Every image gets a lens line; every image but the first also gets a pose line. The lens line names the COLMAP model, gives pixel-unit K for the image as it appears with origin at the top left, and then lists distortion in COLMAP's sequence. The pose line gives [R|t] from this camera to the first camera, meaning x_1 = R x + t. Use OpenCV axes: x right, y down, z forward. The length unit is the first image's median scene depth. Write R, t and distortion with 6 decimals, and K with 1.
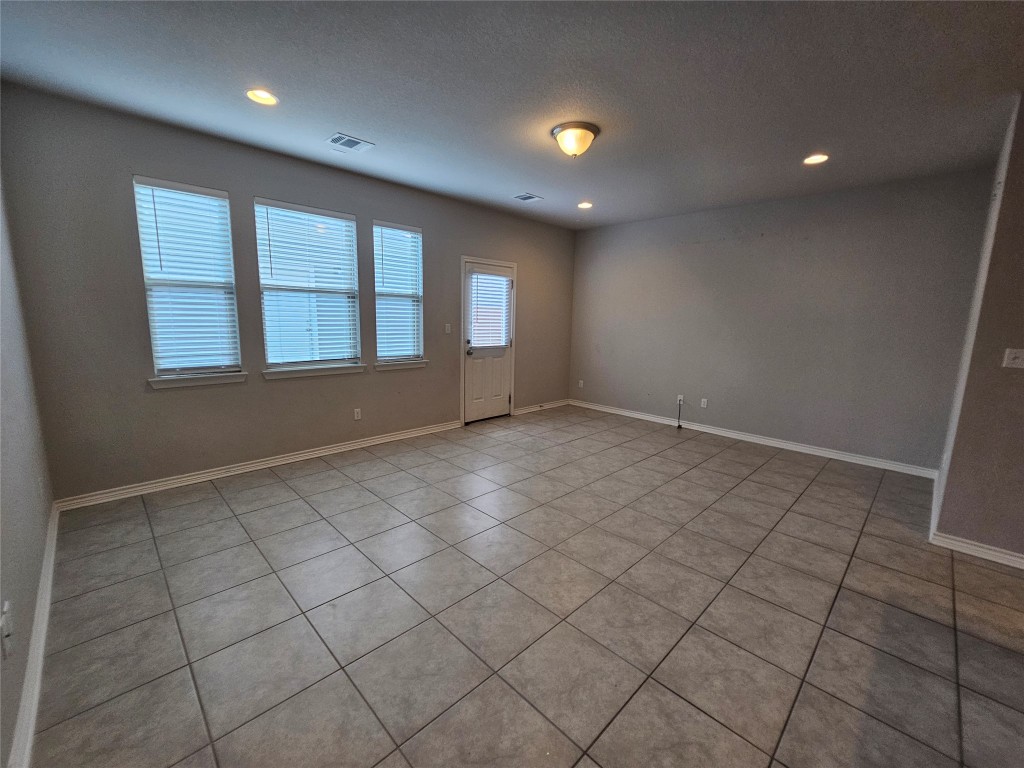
lens RADIAL K [[421.6, 0, 503.5], [0, 421.6, 379.2], [0, 0, 1]] dist [0.000896, 0.000115]
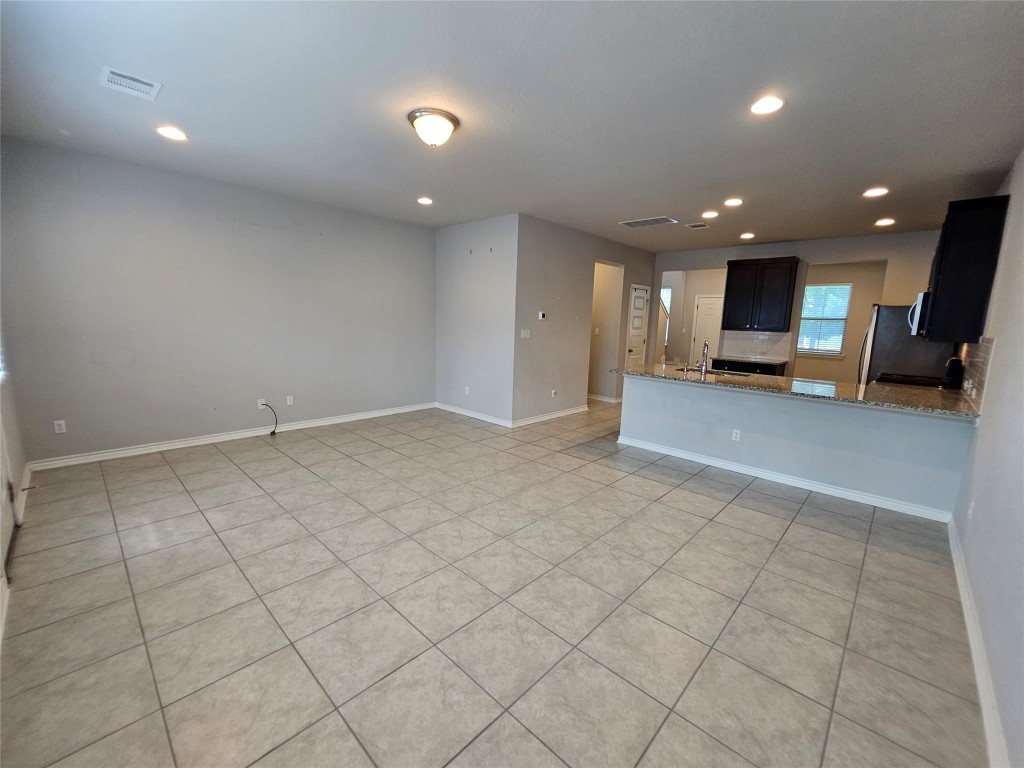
lens RADIAL K [[421.6, 0, 513.8], [0, 421.6, 377.9], [0, 0, 1]] dist [0.000896, 0.000115]
pose [[-0.040559, -0.165587, 0.985361, -0.684206], [0.116409, 0.978674, 0.169254, -0.137096], [-0.992373, 0.121569, -0.020418, 0.726344]]
